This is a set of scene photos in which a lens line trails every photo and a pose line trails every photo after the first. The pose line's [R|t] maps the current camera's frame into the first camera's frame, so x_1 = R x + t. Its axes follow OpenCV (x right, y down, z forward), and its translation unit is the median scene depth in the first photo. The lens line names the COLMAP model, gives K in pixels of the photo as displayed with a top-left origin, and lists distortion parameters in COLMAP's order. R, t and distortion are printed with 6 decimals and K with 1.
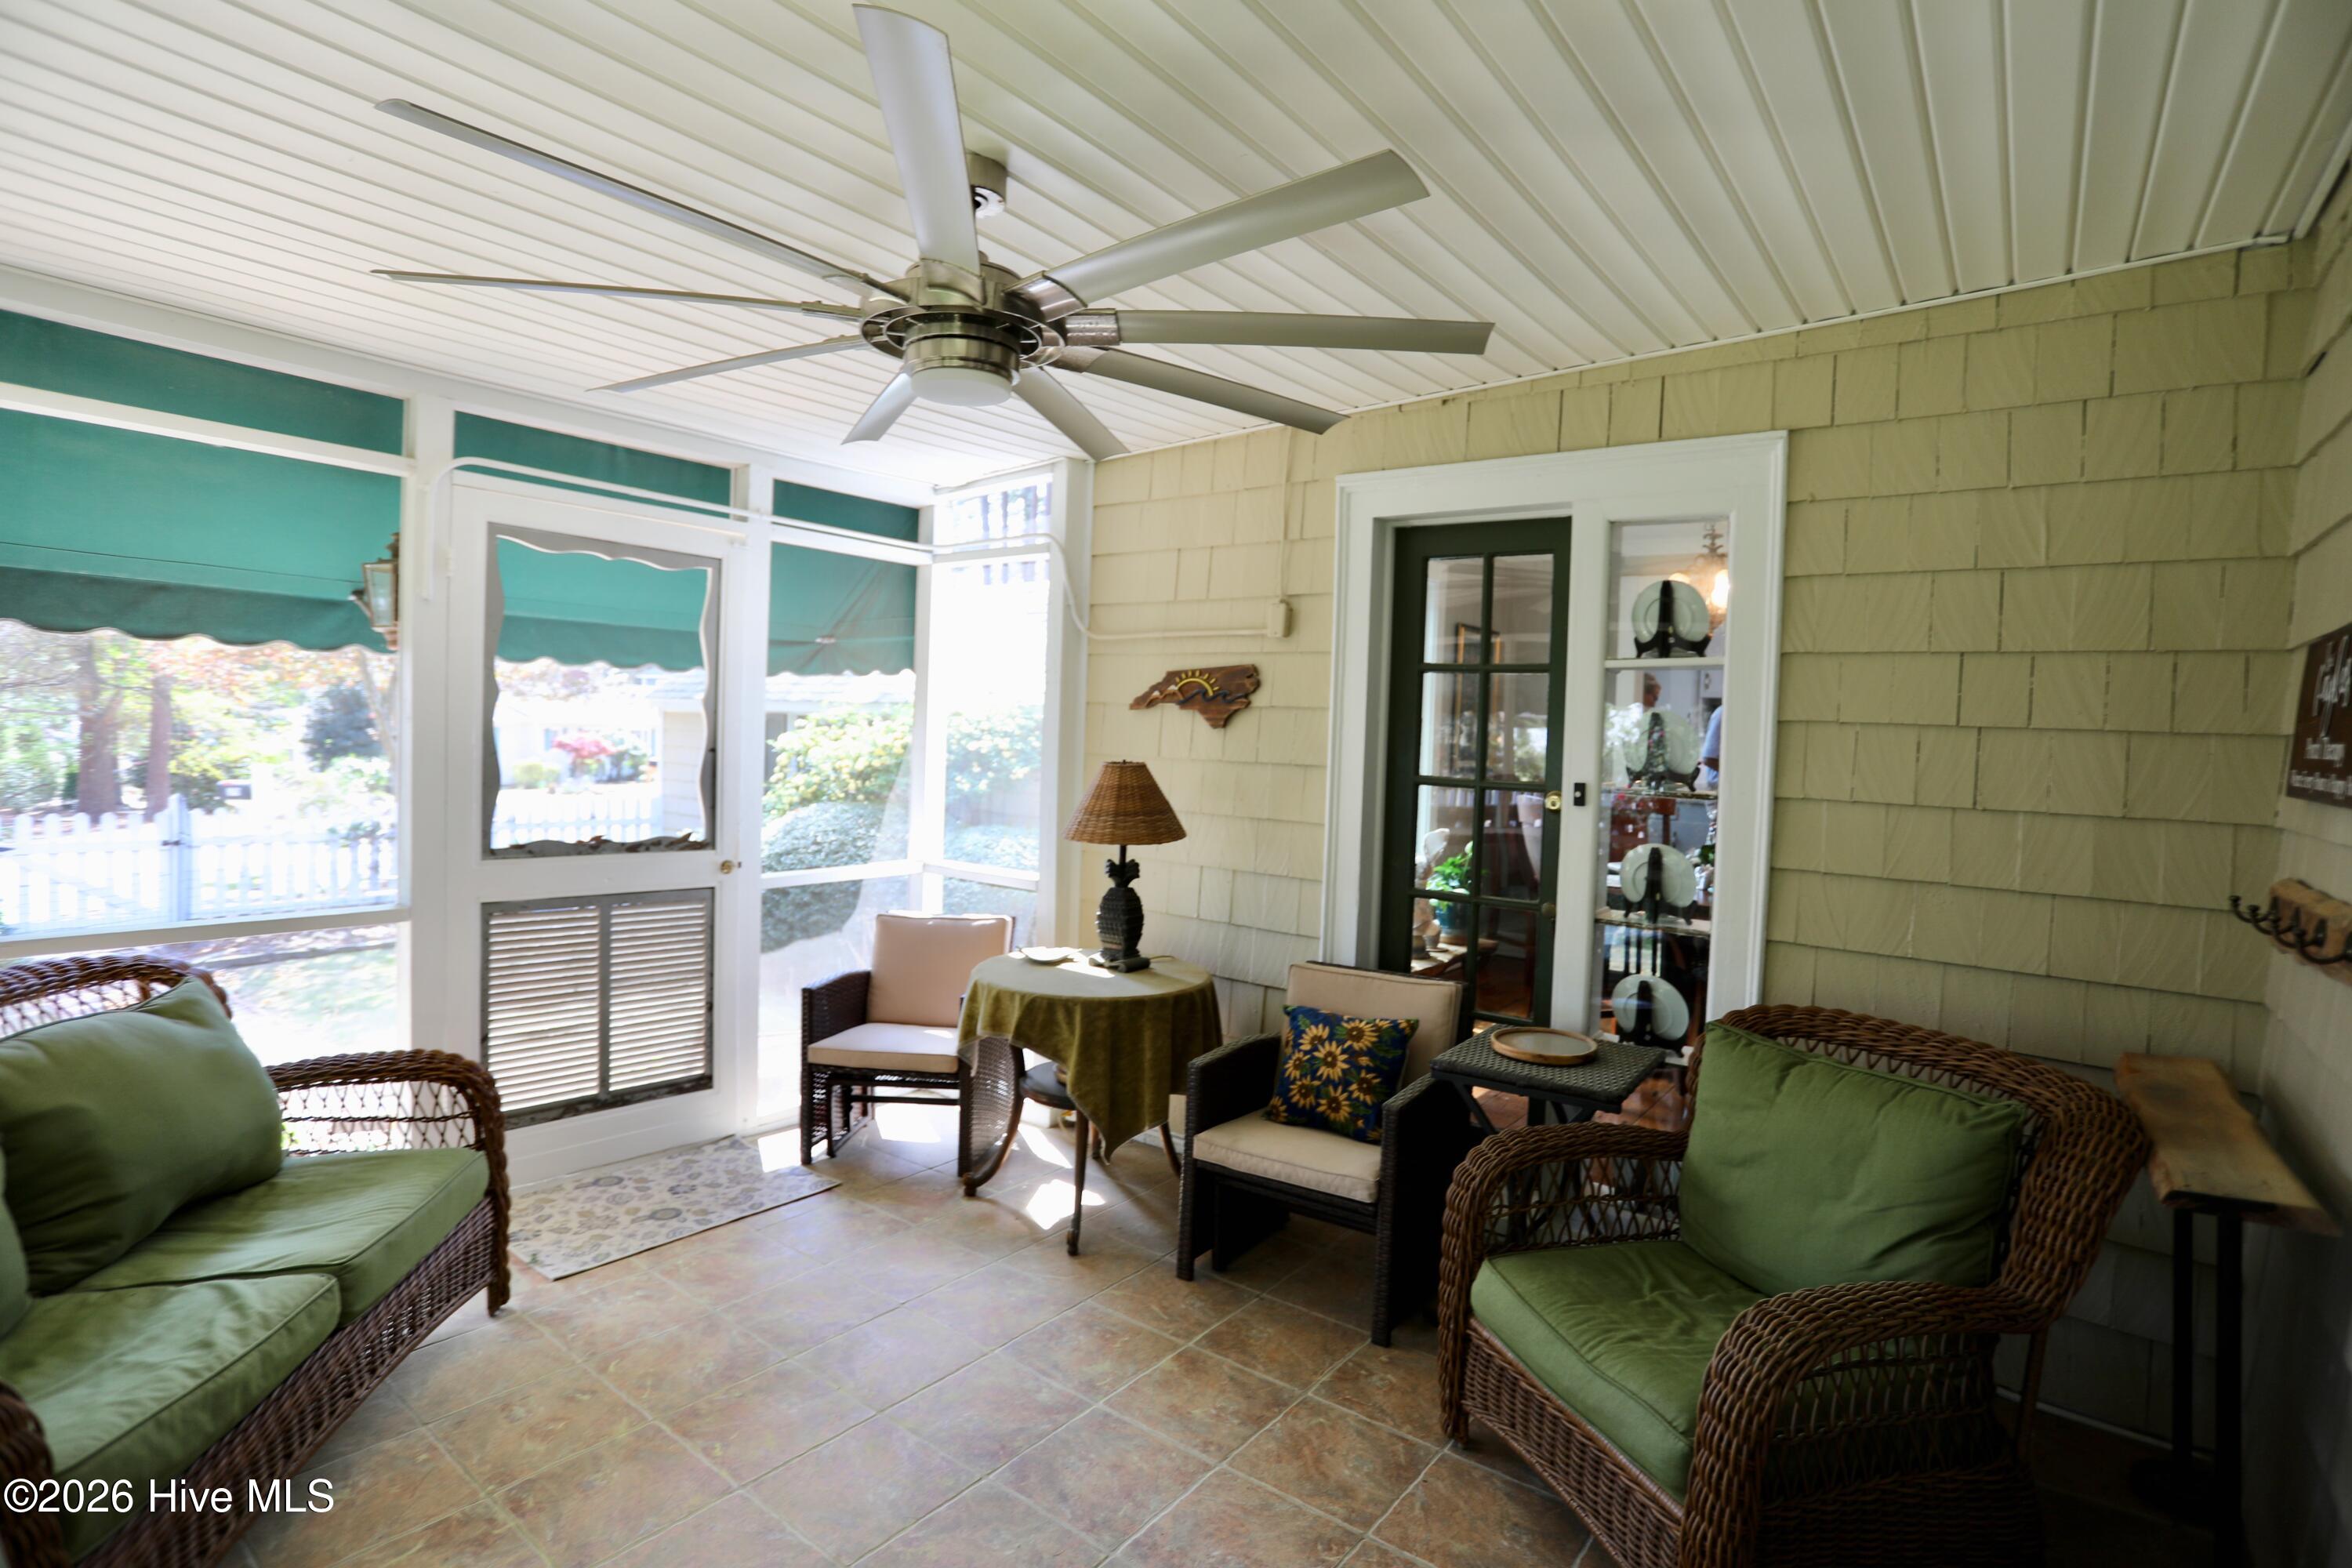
lens RADIAL K [[1145.6, 0, 1171.0], [0, 1145.6, 776.3], [0, 0, 1]] dist [-0.068063, 0.025304]
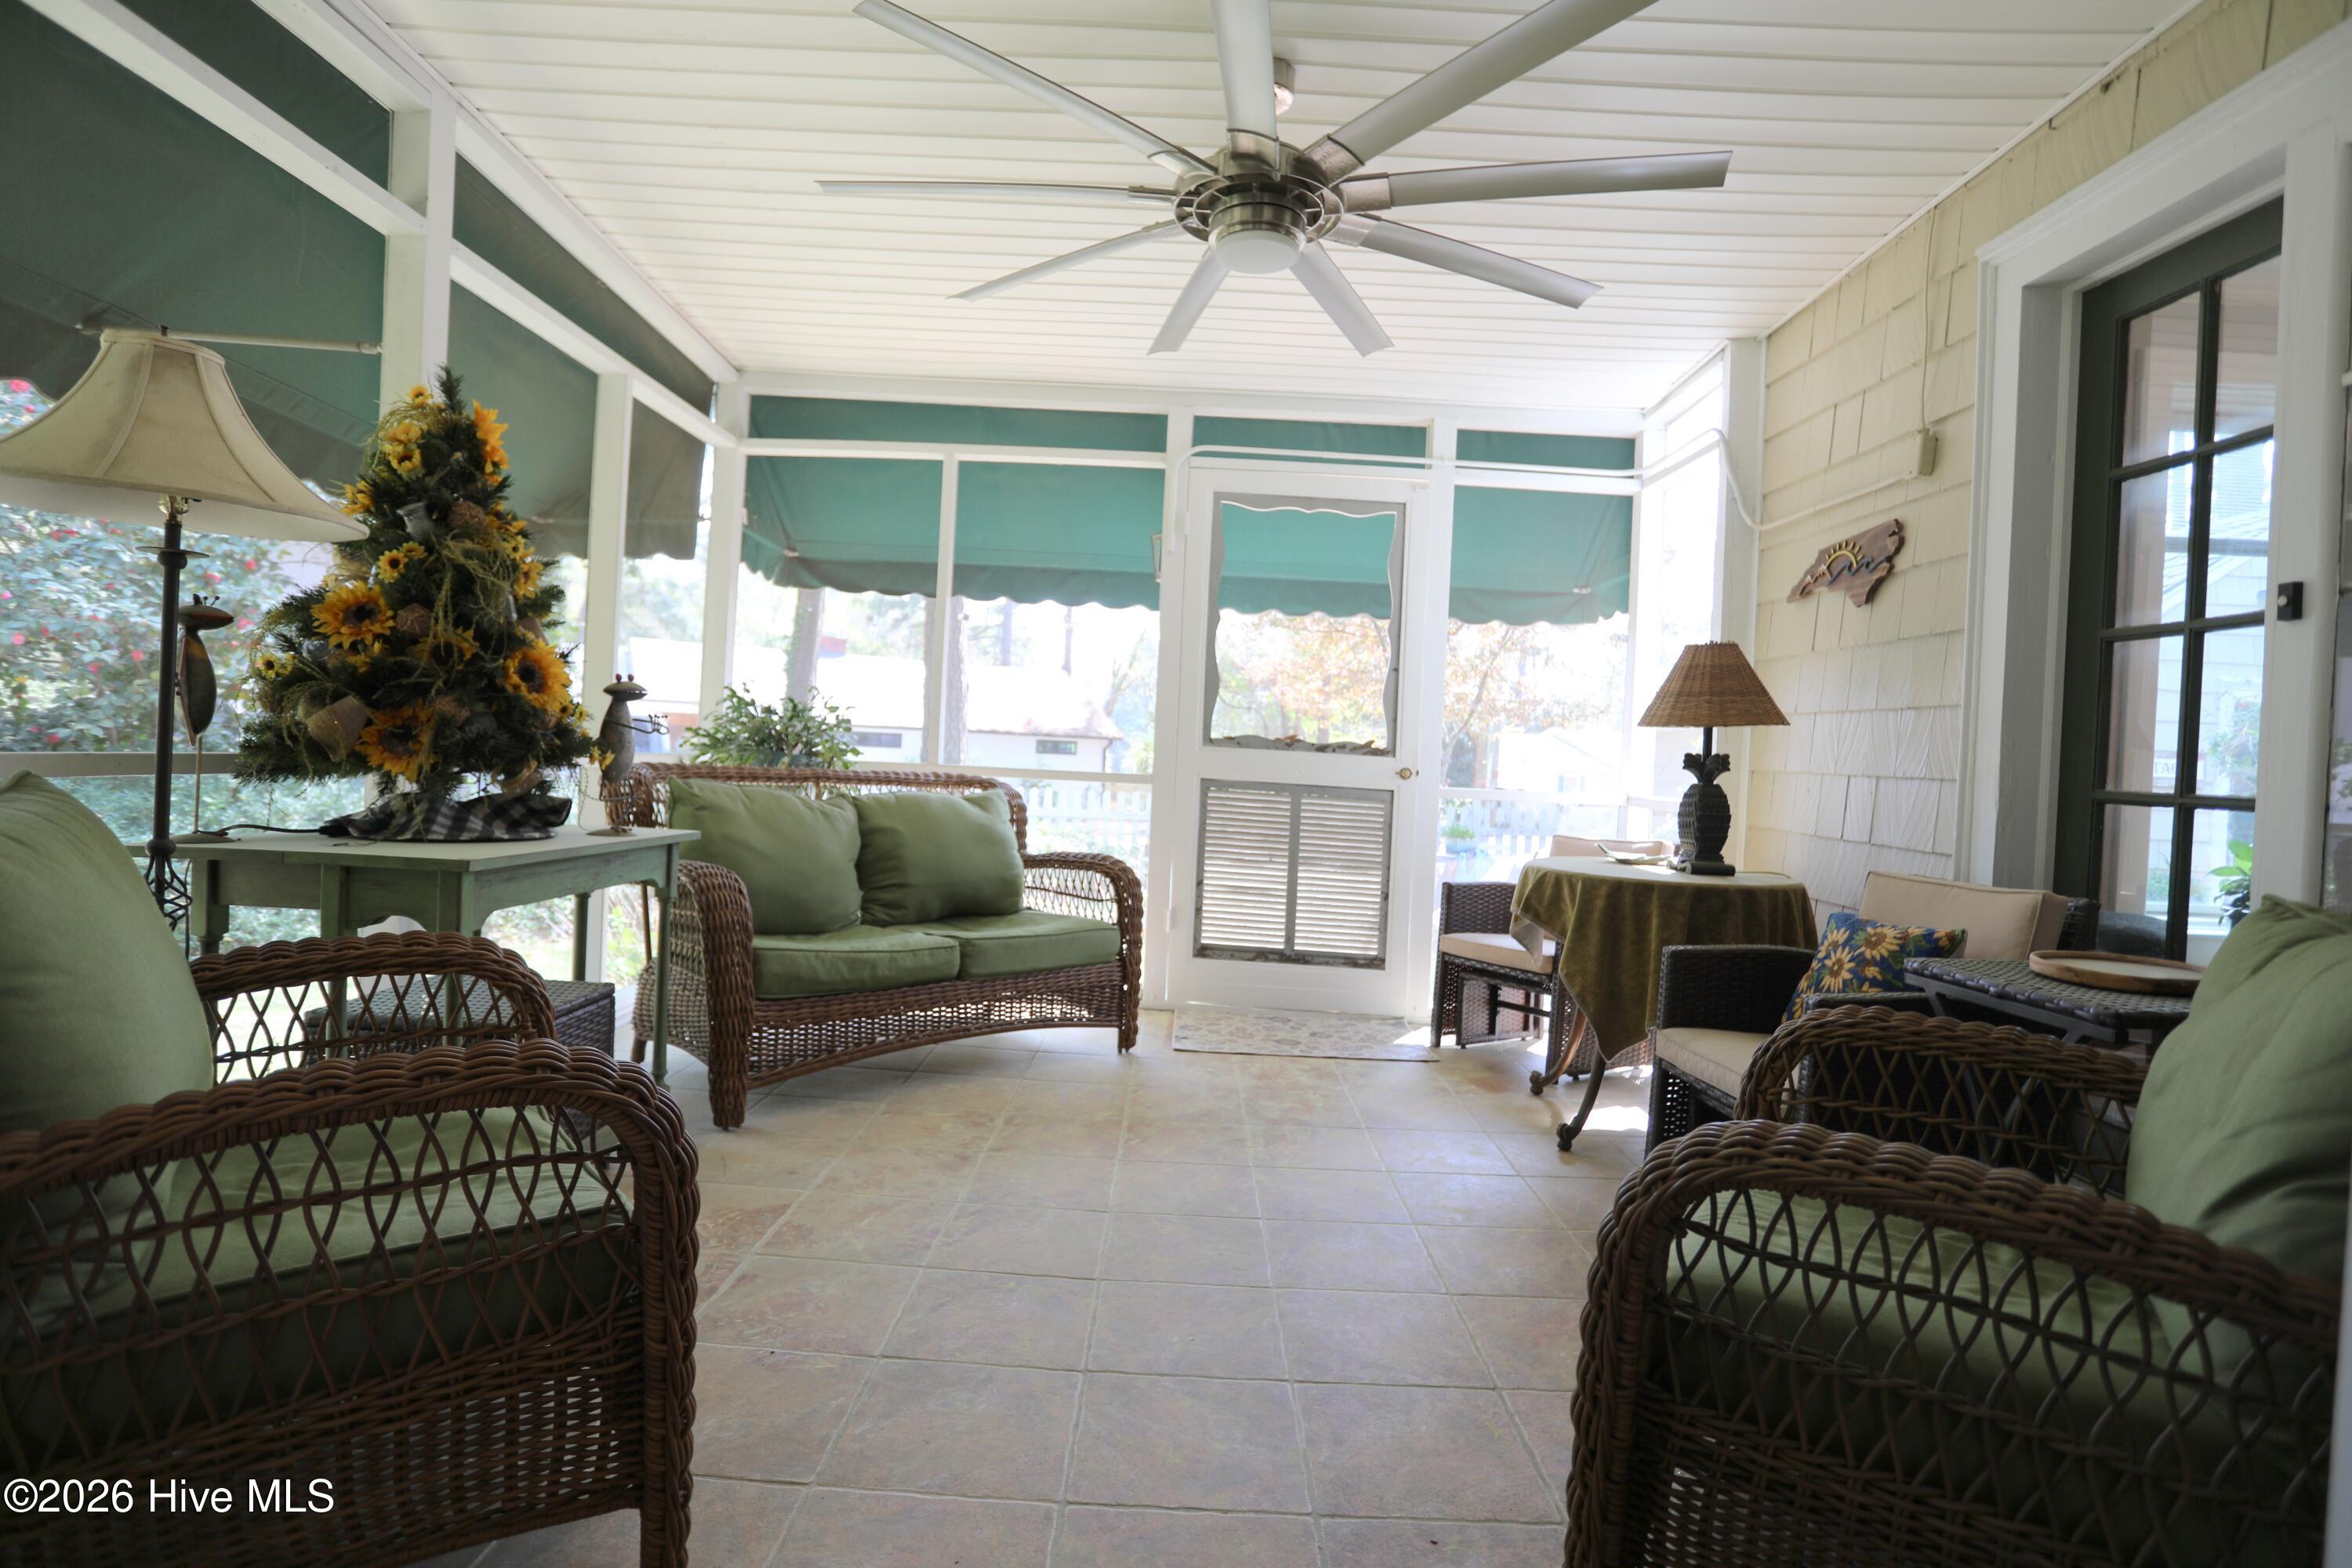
lens RADIAL K [[1145.6, 0, 1166.2], [0, 1145.6, 767.0], [0, 0, 1]] dist [-0.068063, 0.025304]
pose [[0.607896, 0.005799, -0.793995, 0.398423], [-0.057143, 0.997700, -0.036463, 0.139425], [0.791957, 0.067537, 0.606830, 0.132626]]
